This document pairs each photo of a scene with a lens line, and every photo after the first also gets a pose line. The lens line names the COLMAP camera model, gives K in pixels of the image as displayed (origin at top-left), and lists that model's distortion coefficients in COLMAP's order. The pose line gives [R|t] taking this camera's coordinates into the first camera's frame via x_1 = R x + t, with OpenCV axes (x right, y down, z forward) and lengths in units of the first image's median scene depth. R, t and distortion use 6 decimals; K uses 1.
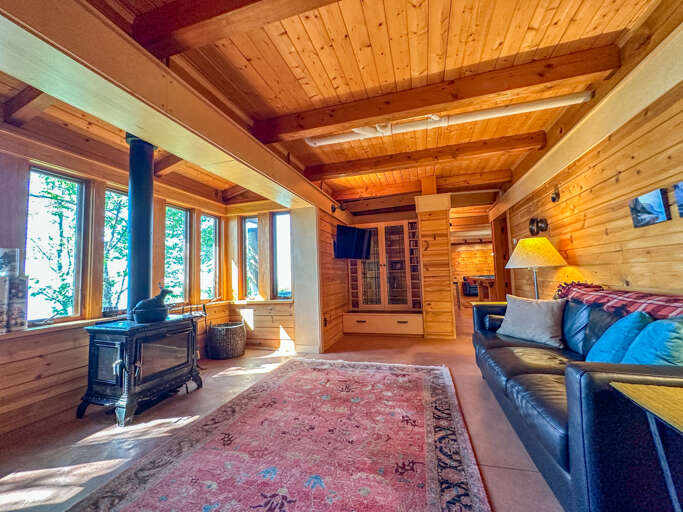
lens RADIAL K [[271.8, 0, 341.5], [0, 271.8, 256.0], [0, 0, 1]] dist [-0.001808, -0.000032]
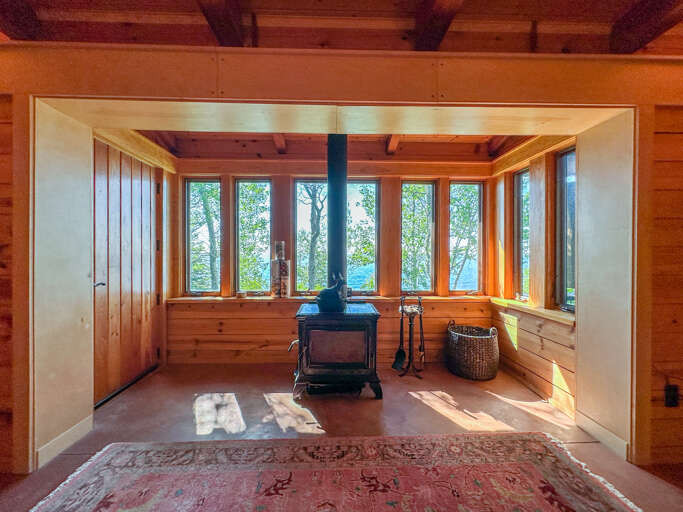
lens RADIAL K [[280.2, 0, 341.5], [0, 280.2, 256.0], [0, 0, 1]] dist [-0.002637, 0.000075]
pose [[0.315848, 0.042113, -0.947875, 0.225701], [0.055669, 0.996471, 0.062822, -0.016955], [0.947175, -0.072609, 0.312389, 0.584832]]
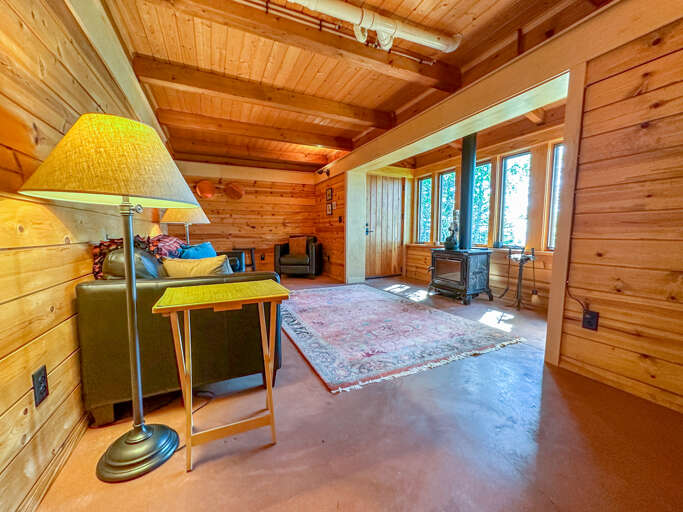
lens RADIAL K [[271.8, 0, 341.5], [0, 271.8, 256.0], [0, 0, 1]] dist [-0.001808, -0.000032]
pose [[-0.740860, 0.086320, -0.666090, 0.718945], [0.065285, 0.996266, 0.056495, 0.114413], [0.668480, -0.001631, -0.743729, 1.424044]]
